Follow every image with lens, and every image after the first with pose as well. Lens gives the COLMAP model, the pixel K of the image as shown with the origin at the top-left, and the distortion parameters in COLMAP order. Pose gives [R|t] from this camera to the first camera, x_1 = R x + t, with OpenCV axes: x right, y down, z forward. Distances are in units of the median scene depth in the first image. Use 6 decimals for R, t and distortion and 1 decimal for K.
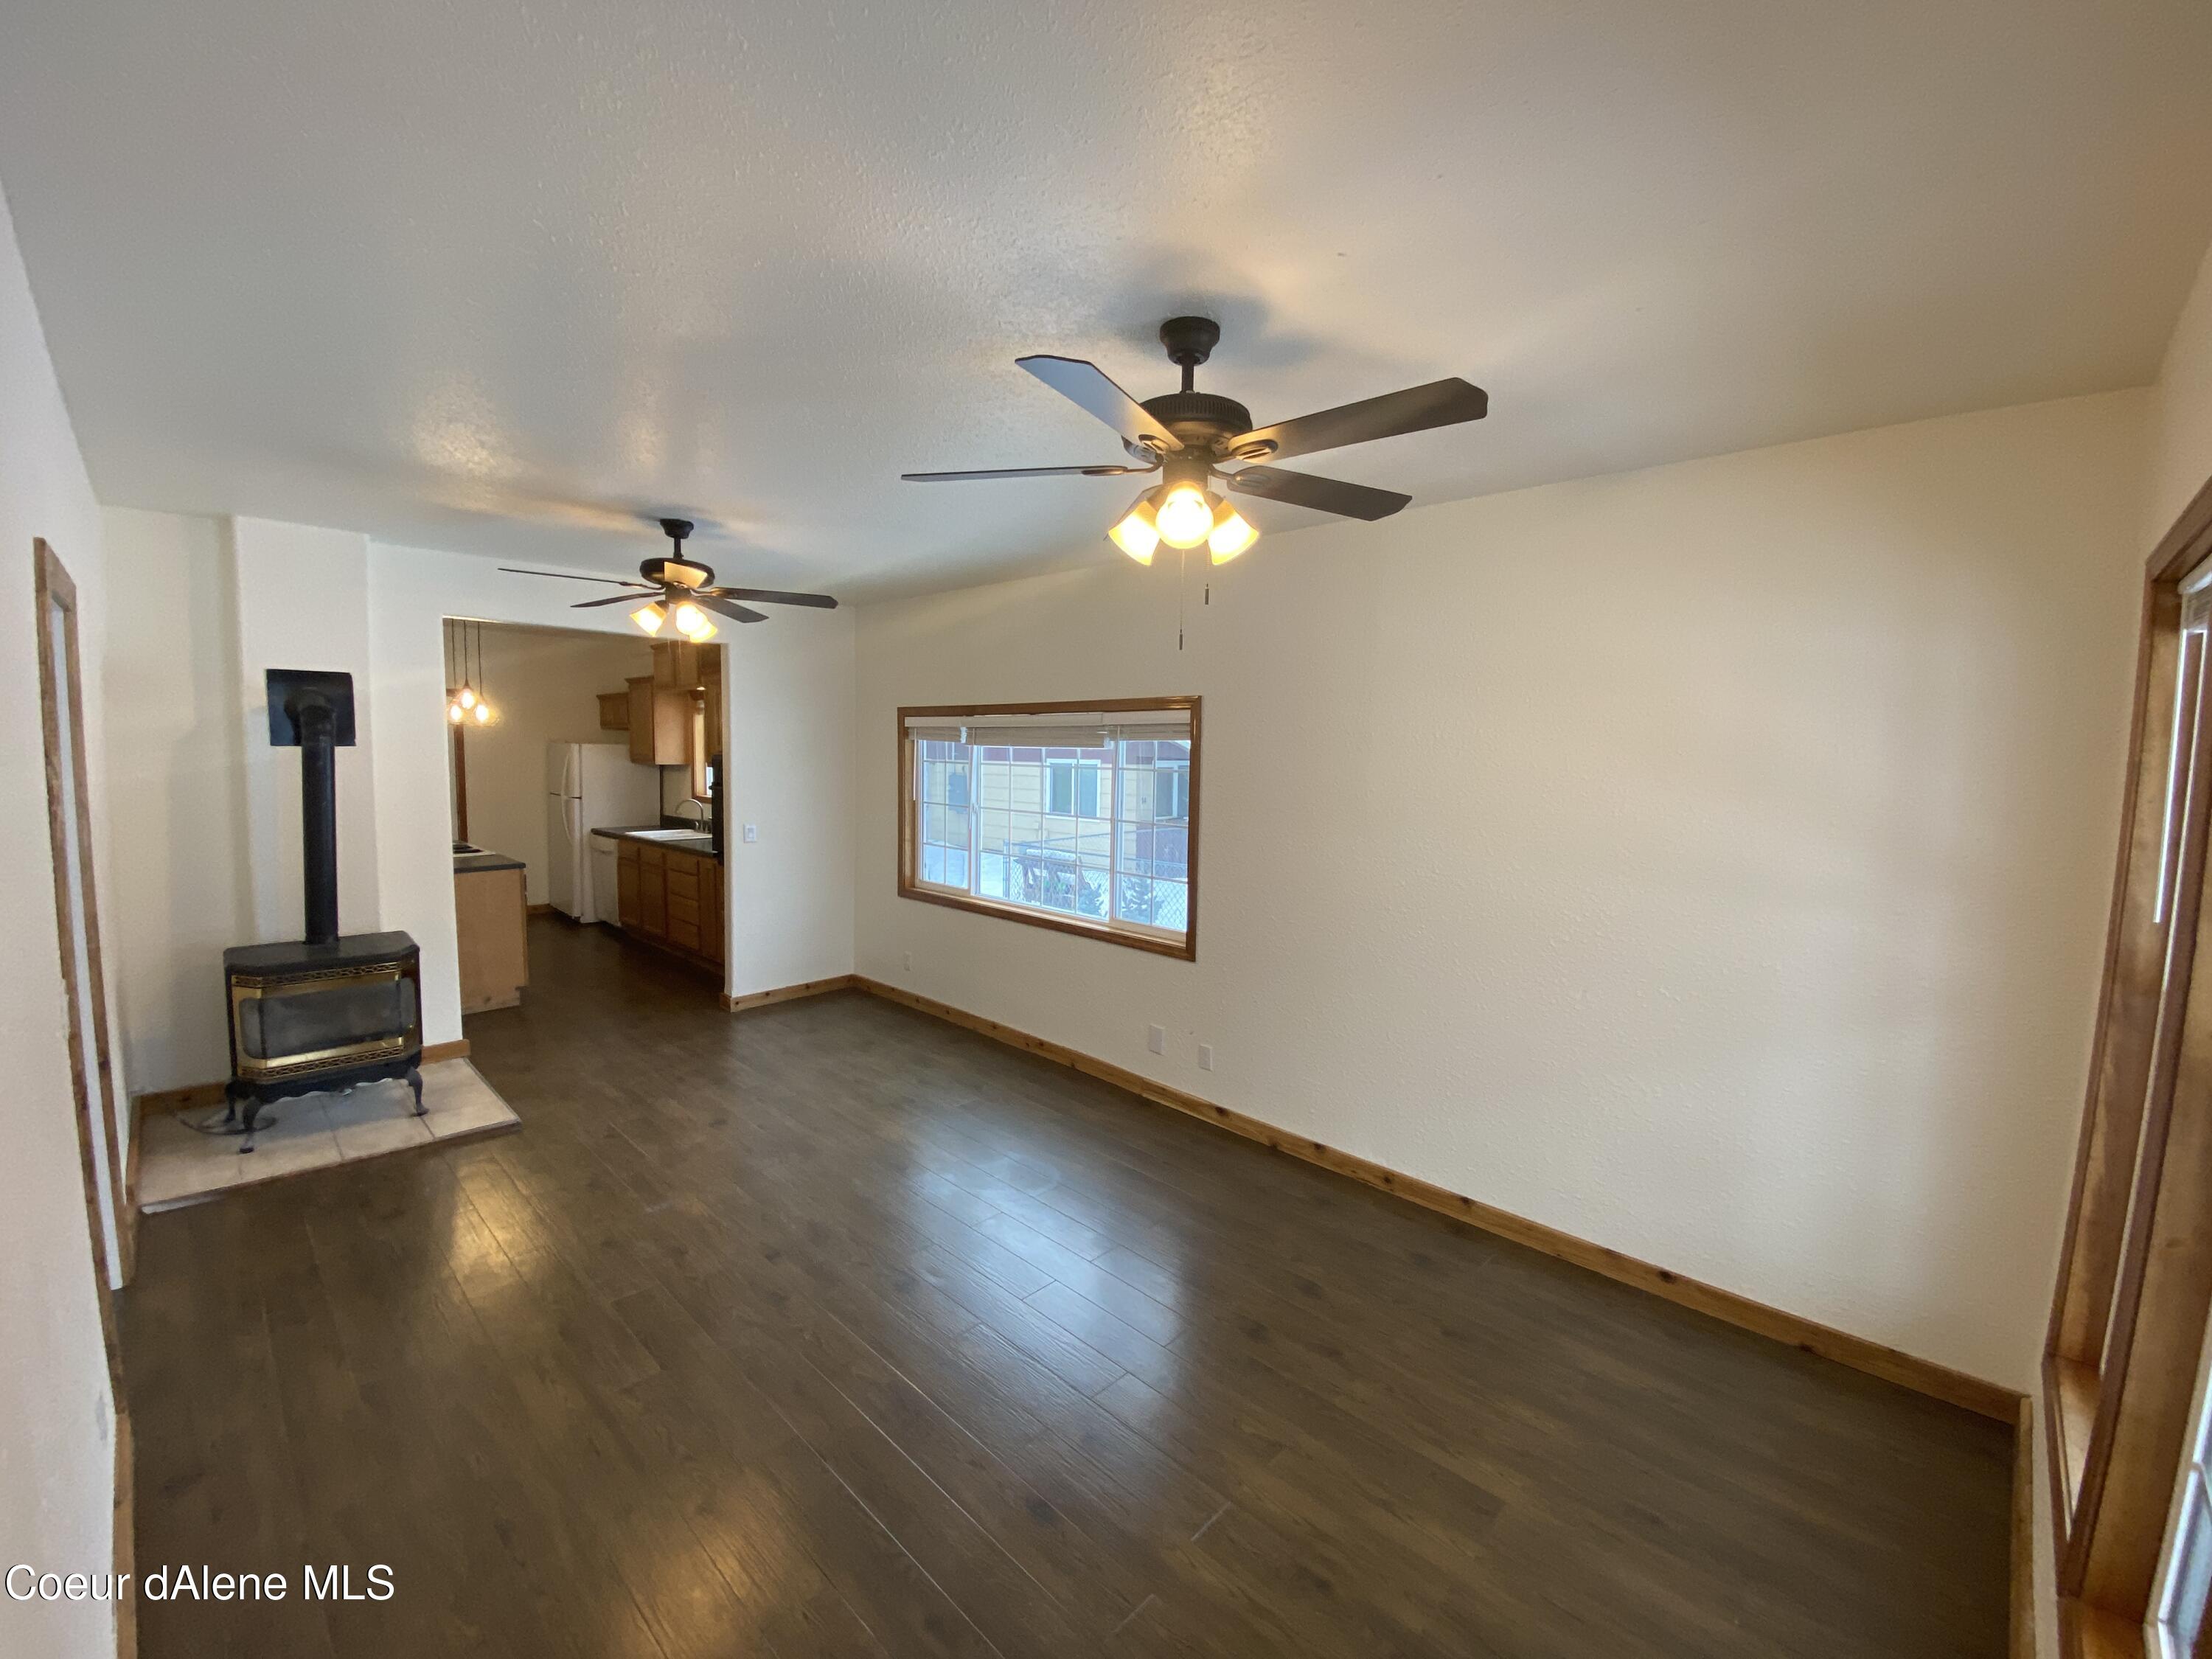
lens RADIAL K [[899.5, 0, 1091.6], [0, 899.5, 830.8], [0, 0, 1]] dist [0.042140, -0.028129]
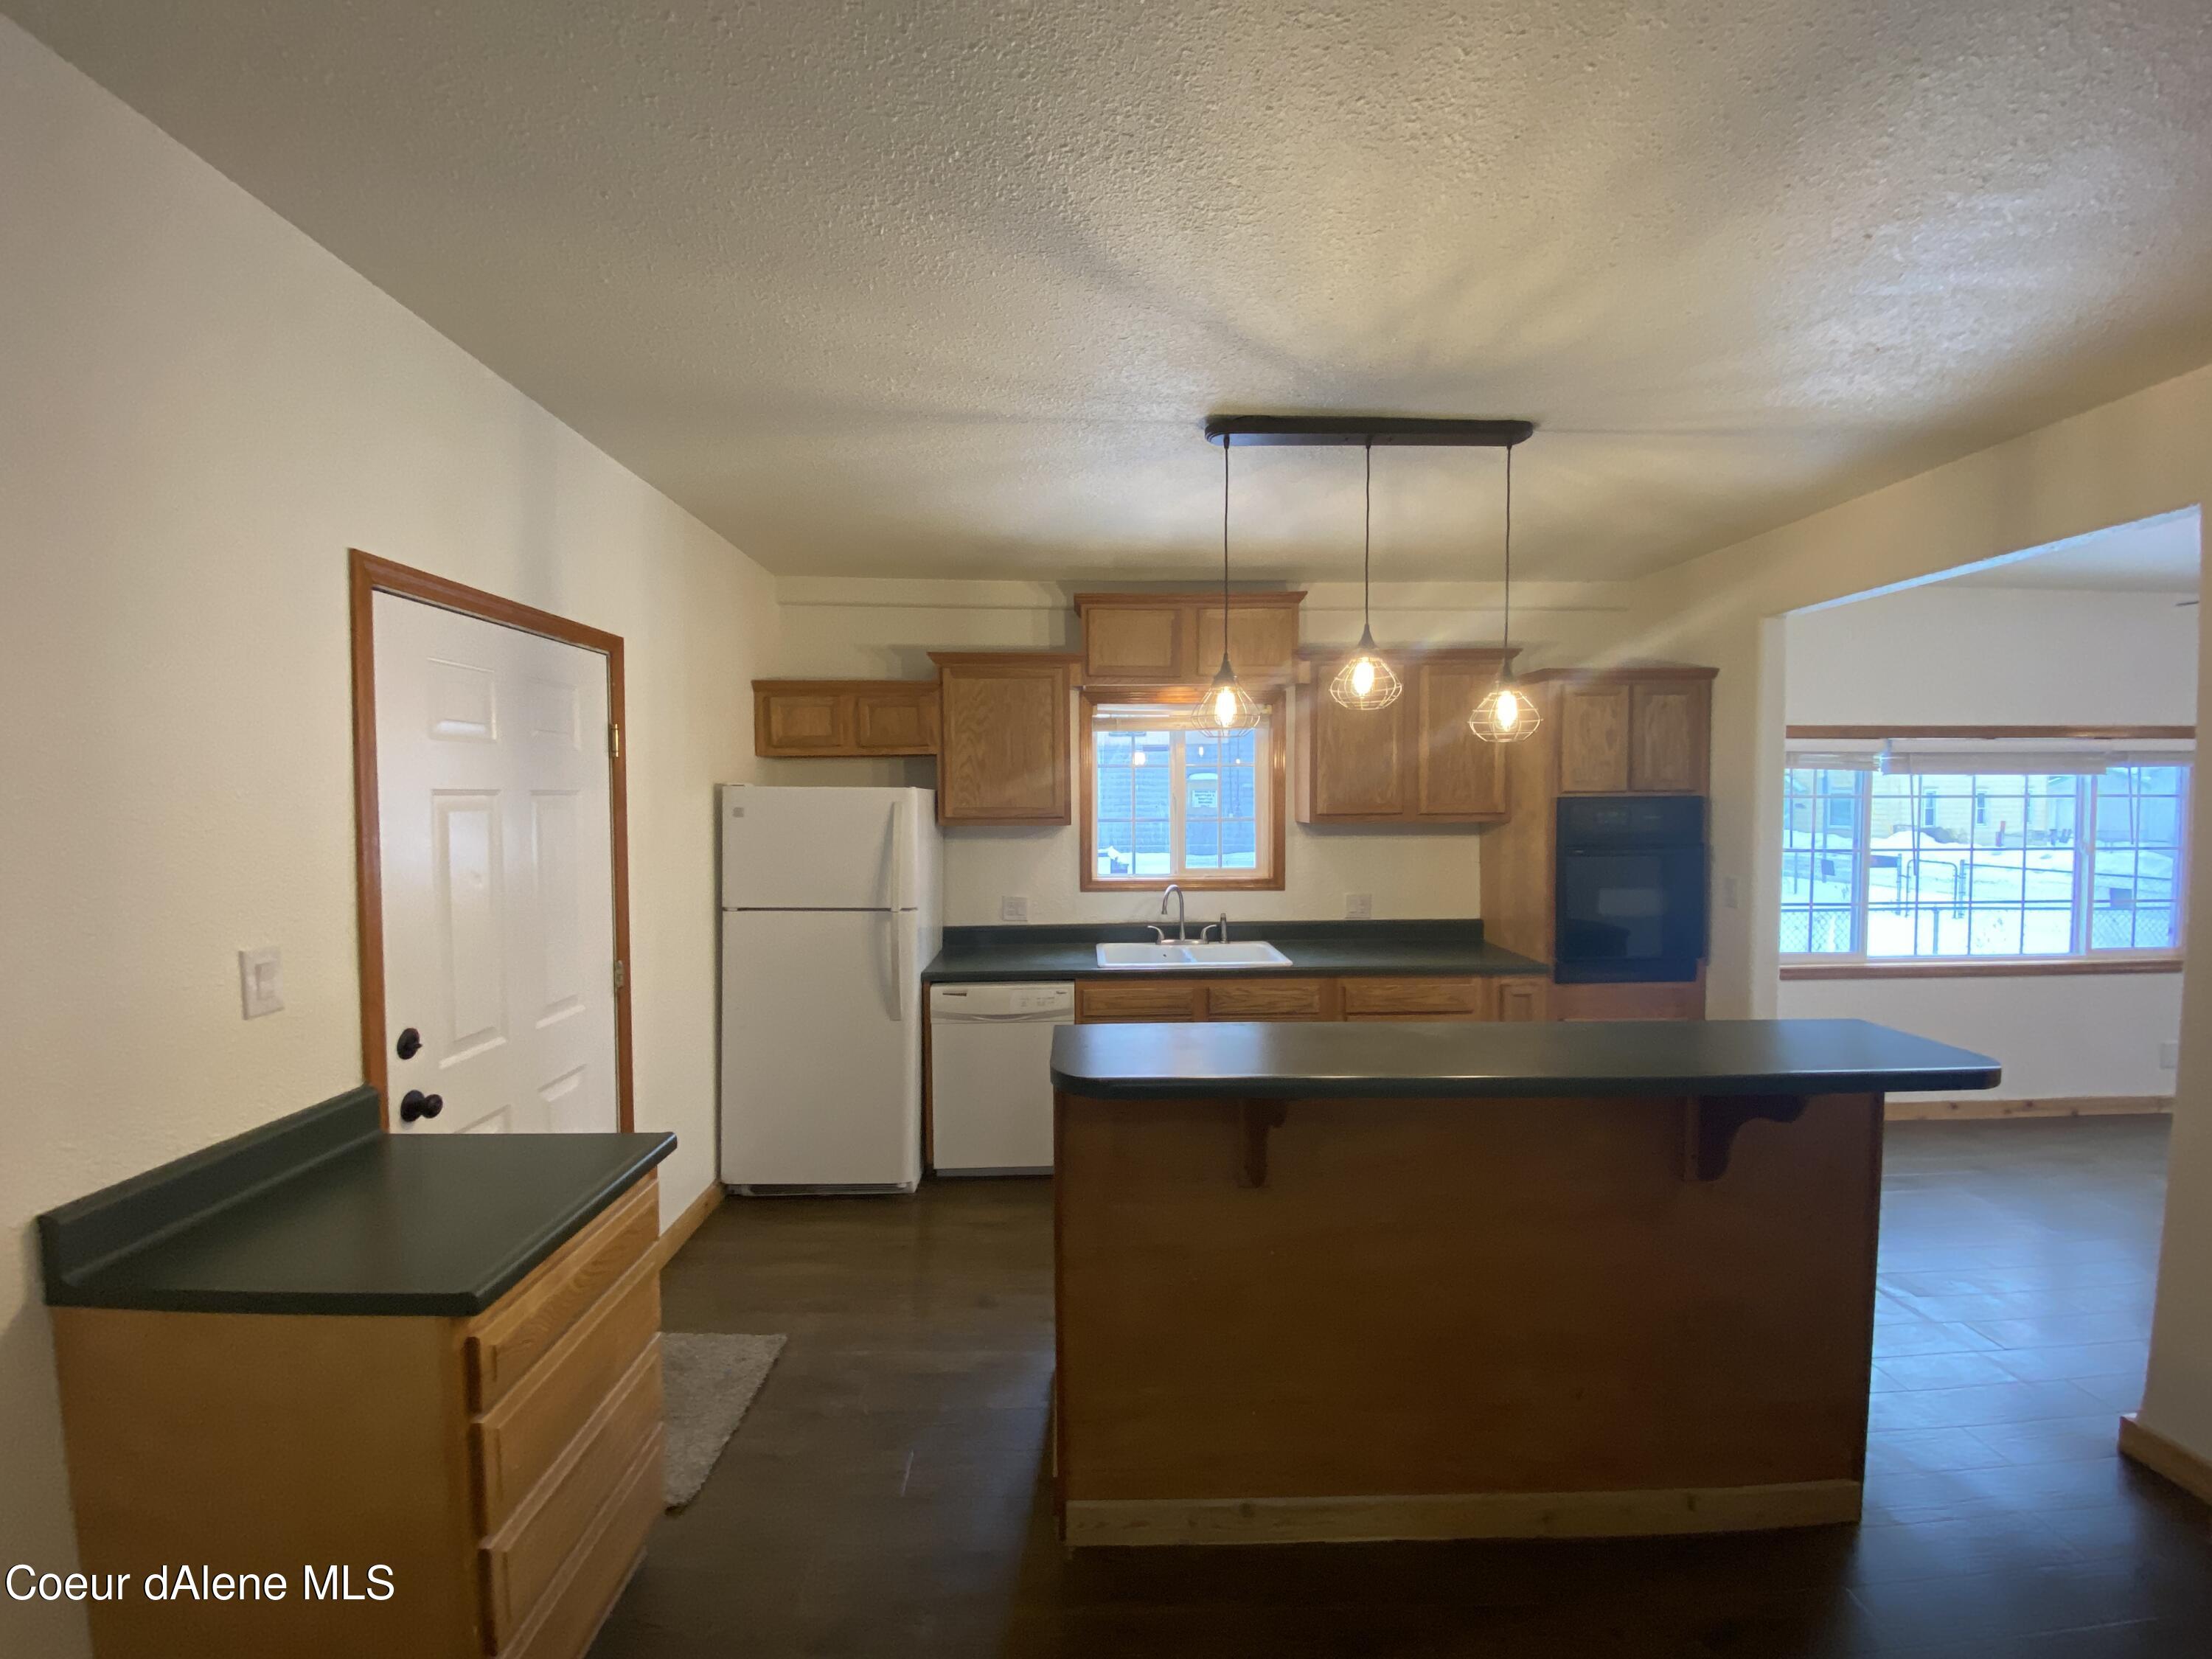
lens RADIAL K [[886.5, 0, 1101.4], [0, 886.5, 834.2], [0, 0, 1]] dist [0.031654, -0.027731]
pose [[0.698975, -0.051791, 0.713268, -1.266107], [0.080981, 0.996691, -0.006987, -0.096473], [-0.710546, 0.062645, 0.700857, 0.982109]]
